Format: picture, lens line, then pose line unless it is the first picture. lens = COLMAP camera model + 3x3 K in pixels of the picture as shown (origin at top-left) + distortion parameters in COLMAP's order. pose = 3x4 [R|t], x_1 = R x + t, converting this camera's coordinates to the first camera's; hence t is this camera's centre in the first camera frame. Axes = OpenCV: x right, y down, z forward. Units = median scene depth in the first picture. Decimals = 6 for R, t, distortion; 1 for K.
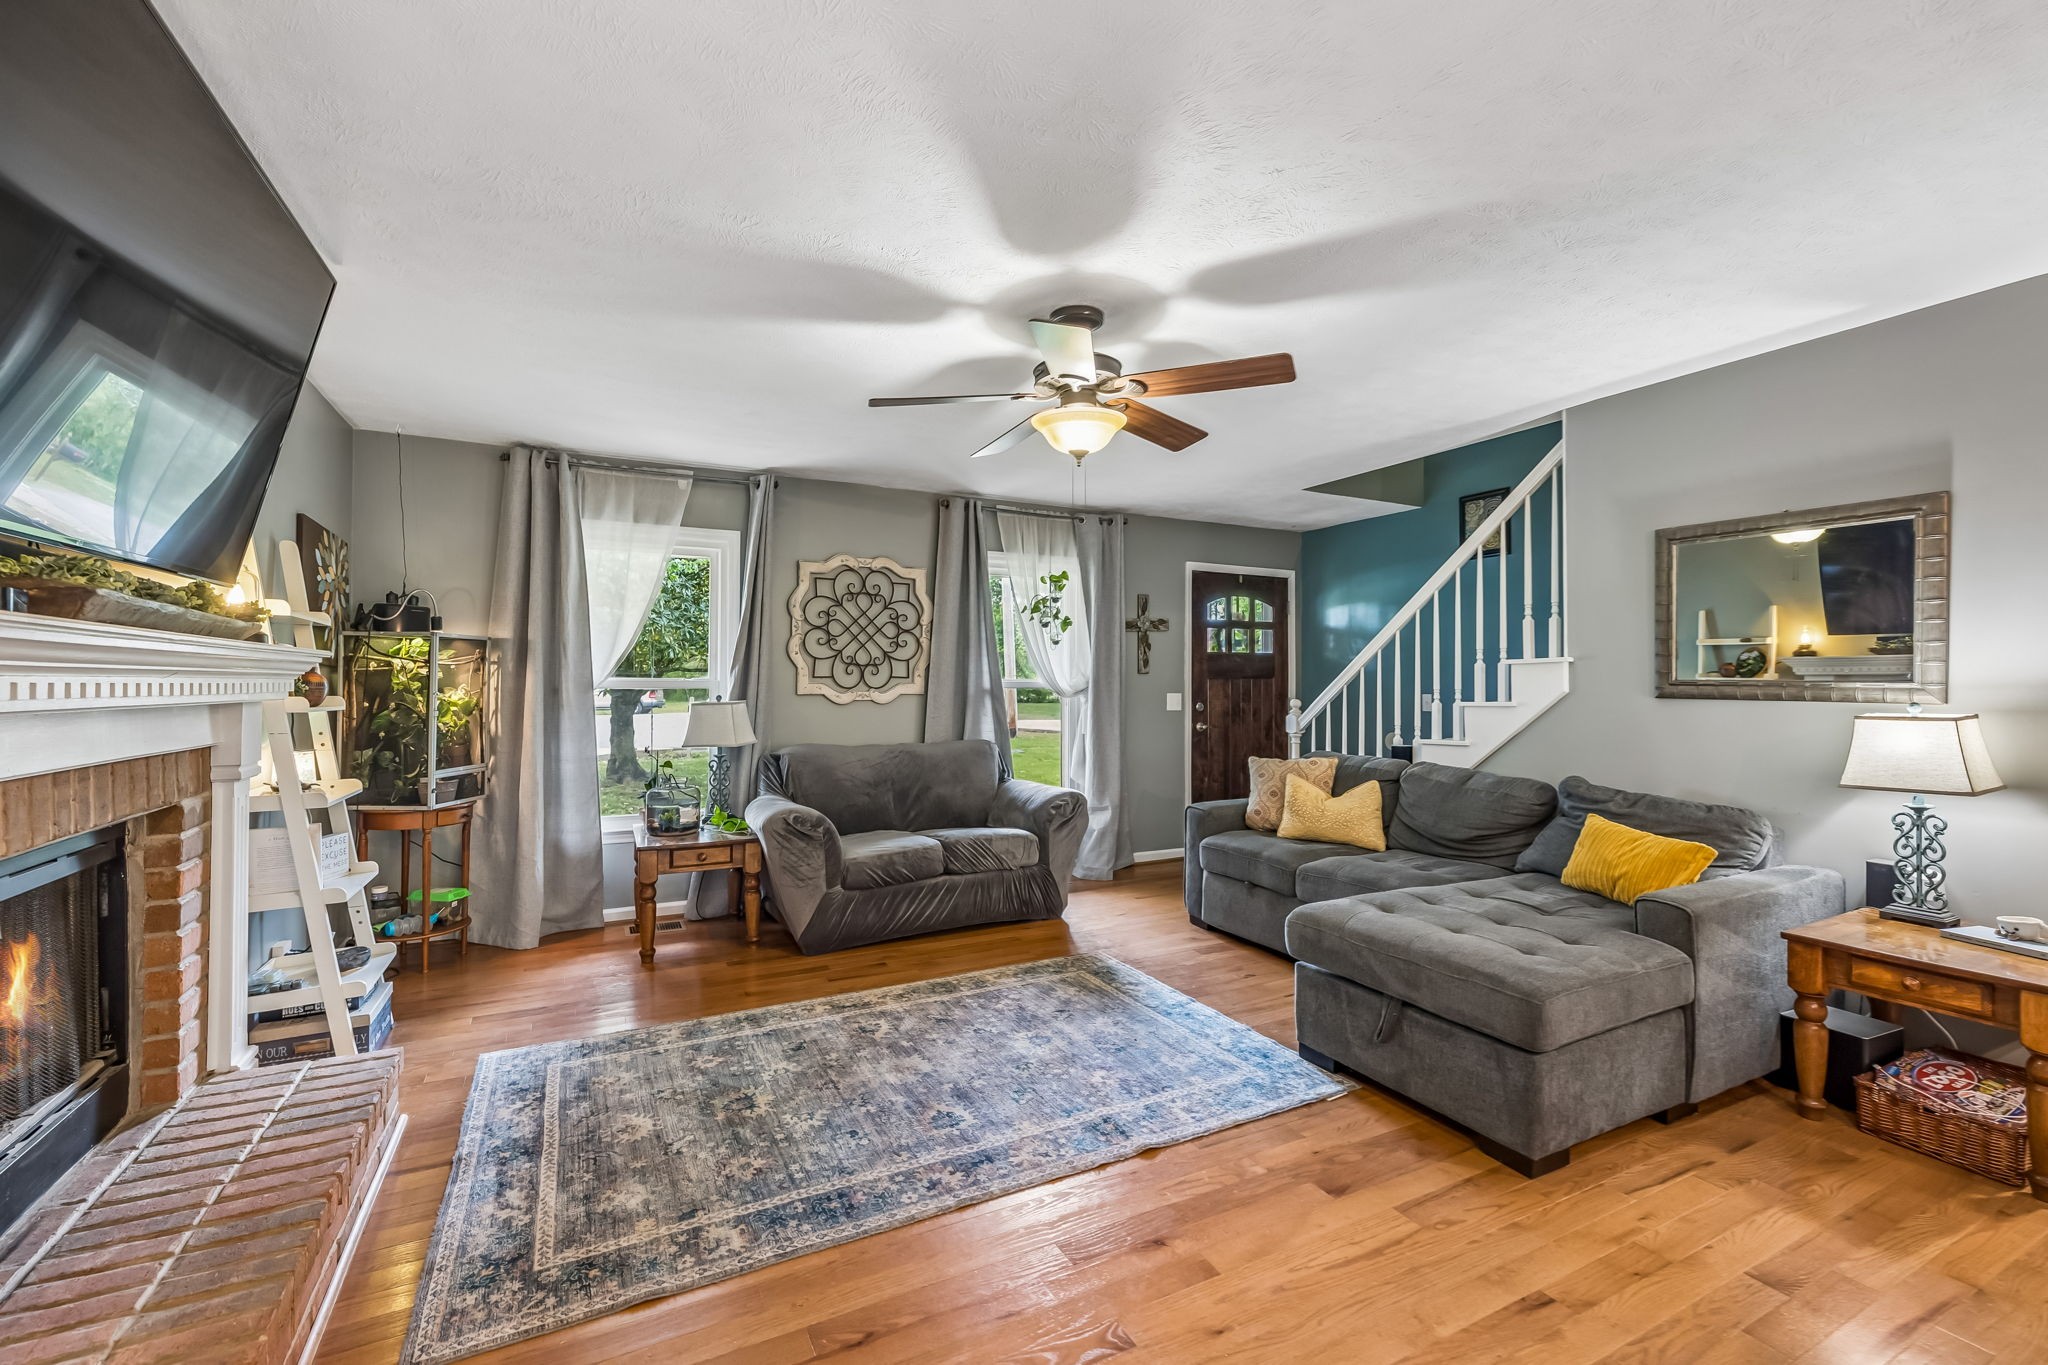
lens RADIAL K [[864.4, 0, 1034.2], [0, 864.4, 689.5], [0, 0, 1]] dist [0.001314, -0.000364]
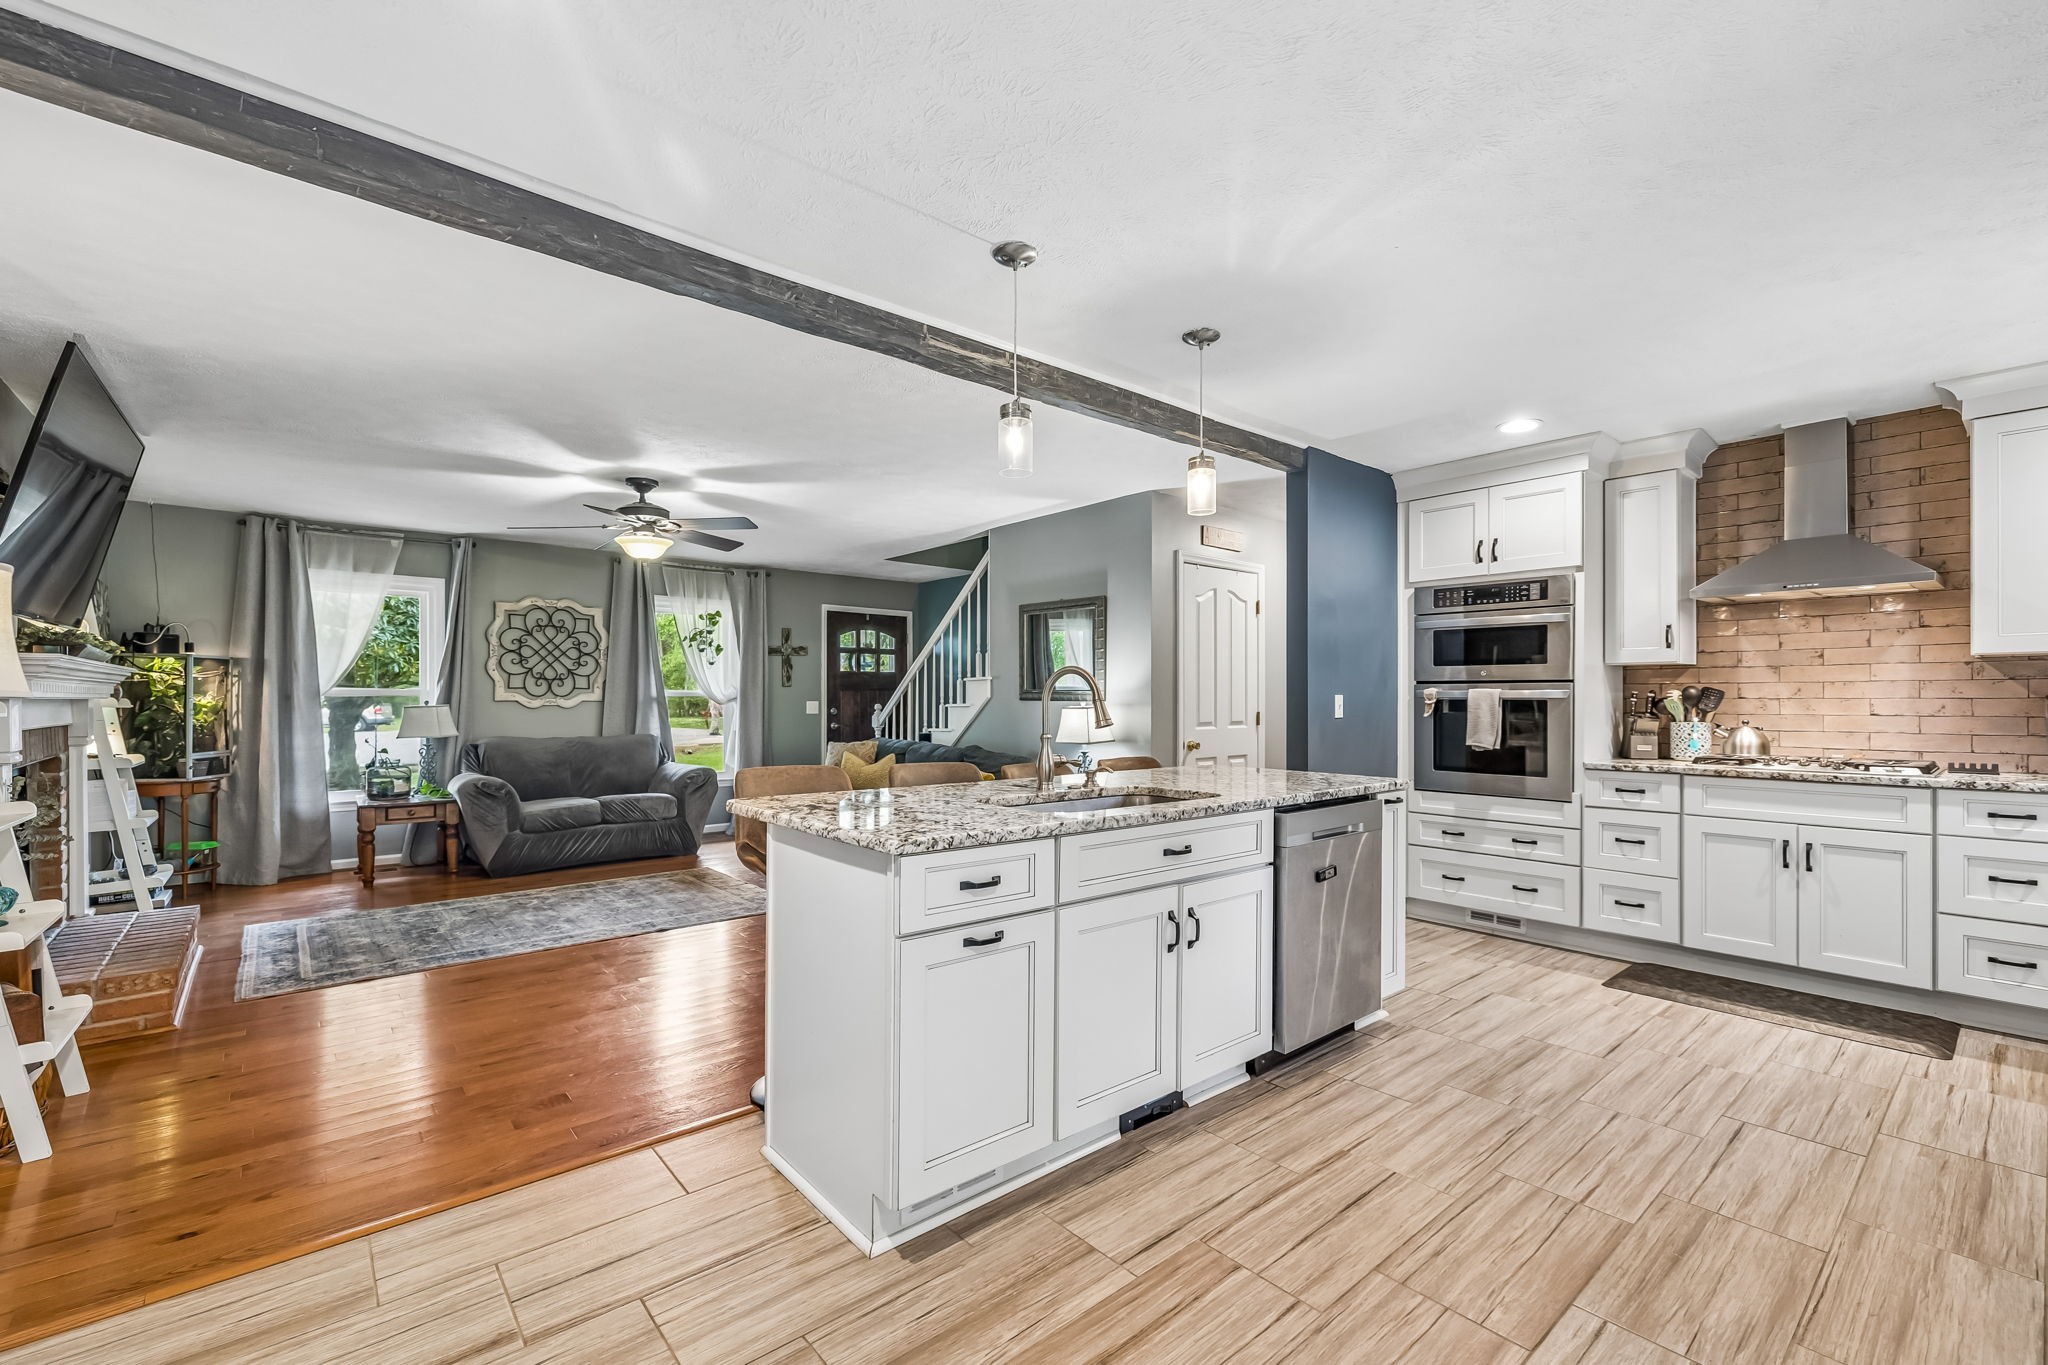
lens RADIAL K [[857.1, 0, 1030.2], [0, 857.1, 715.6], [0, 0, 1]] dist [-0.002524, -0.000444]
pose [[0.972715, -0.005193, 0.231946, 0.287033], [0.002362, 0.999919, 0.012485, 0.017840], [-0.231992, -0.011597, 0.972649, -0.618271]]
